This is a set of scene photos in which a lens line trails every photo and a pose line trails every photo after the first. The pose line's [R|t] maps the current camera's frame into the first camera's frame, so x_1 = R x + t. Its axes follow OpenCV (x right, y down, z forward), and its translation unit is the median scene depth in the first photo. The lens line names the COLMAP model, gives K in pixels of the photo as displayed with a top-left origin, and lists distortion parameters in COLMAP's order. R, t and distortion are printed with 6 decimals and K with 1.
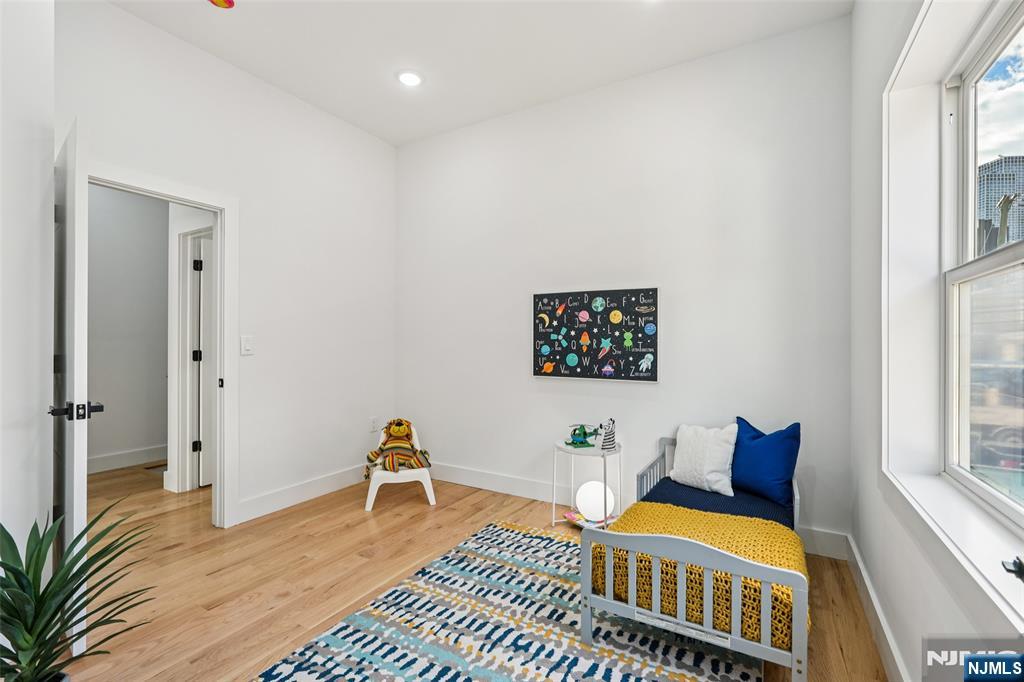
lens RADIAL K [[450.2, 0, 512.2], [0, 450.2, 340.1], [0, 0, 1]] dist [-0.016318, 0.008765]
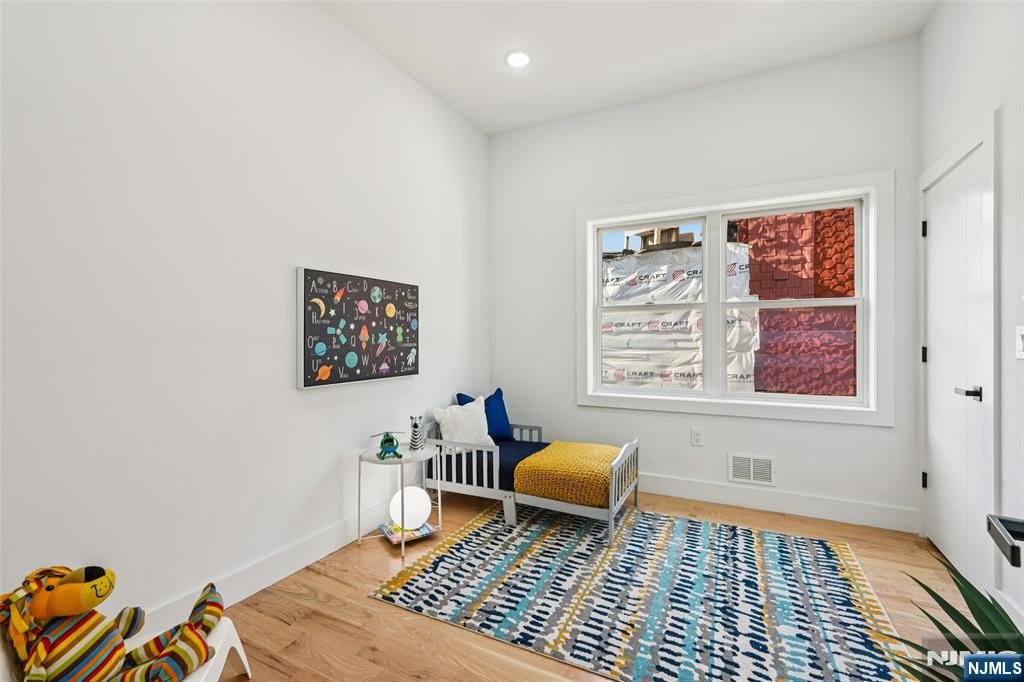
lens RADIAL K [[450.2, 0, 512.2], [0, 450.2, 340.1], [0, 0, 1]] dist [-0.016318, 0.008765]
pose [[-0.050580, -0.008860, 0.998681, -0.829603], [0.004396, 0.999949, 0.009094, 0.003276], [-0.998710, 0.004850, -0.050538, 0.921615]]
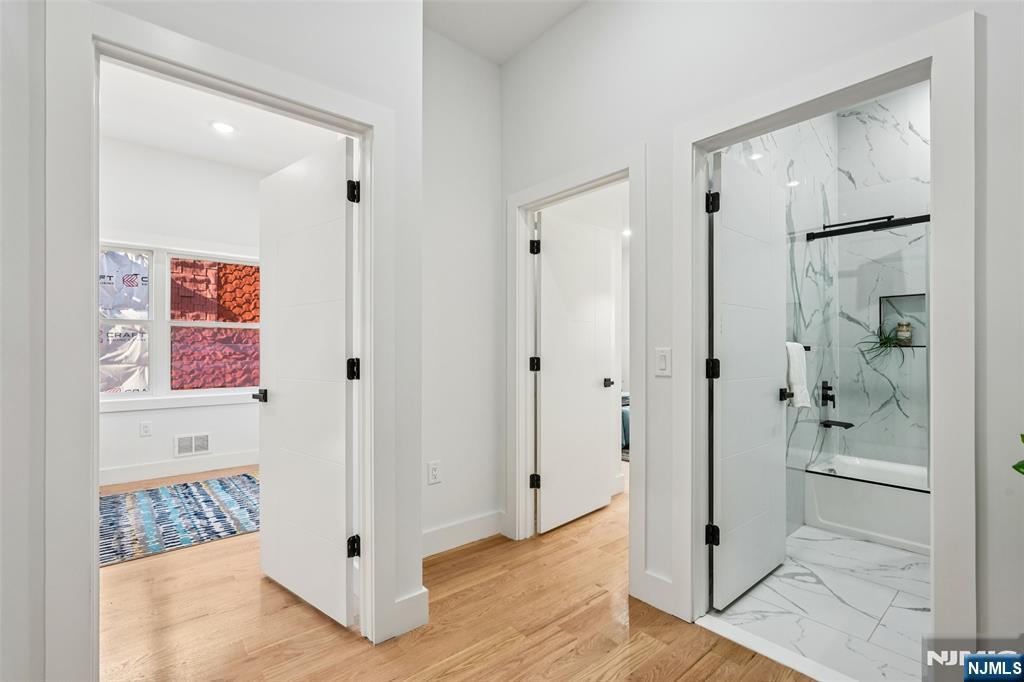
lens RADIAL K [[465.2, 0, 513.2], [0, 465.2, 347.5], [0, 0, 1]] dist [0.001798, 0.000613]
pose [[-0.942587, 0.001048, 0.333960, -1.330330], [-0.000519, 0.999989, -0.004603, 0.013579], [-0.333962, -0.004512, -0.942576, 1.427809]]
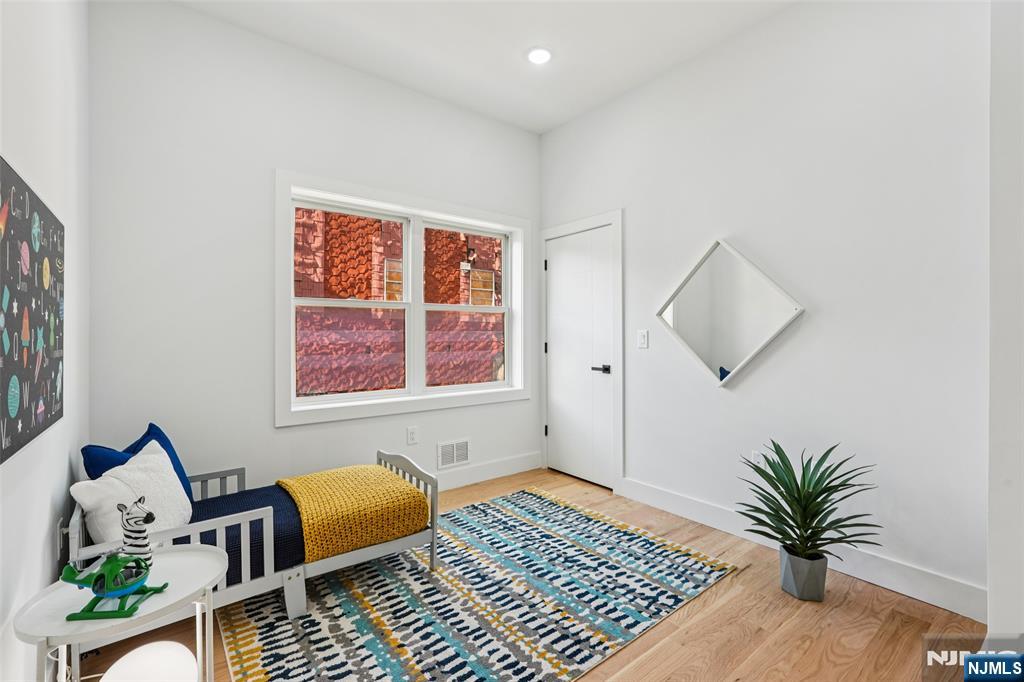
lens RADIAL K [[450.7, 0, 516.6], [0, 450.7, 335.5], [0, 0, 1]] dist [-0.007785, 0.000719]
pose [[-0.931876, -0.002868, 0.362767, -0.350829], [-0.002210, 0.999995, 0.002228, 0.002053], [-0.362771, 0.001275, -0.931877, 1.411643]]
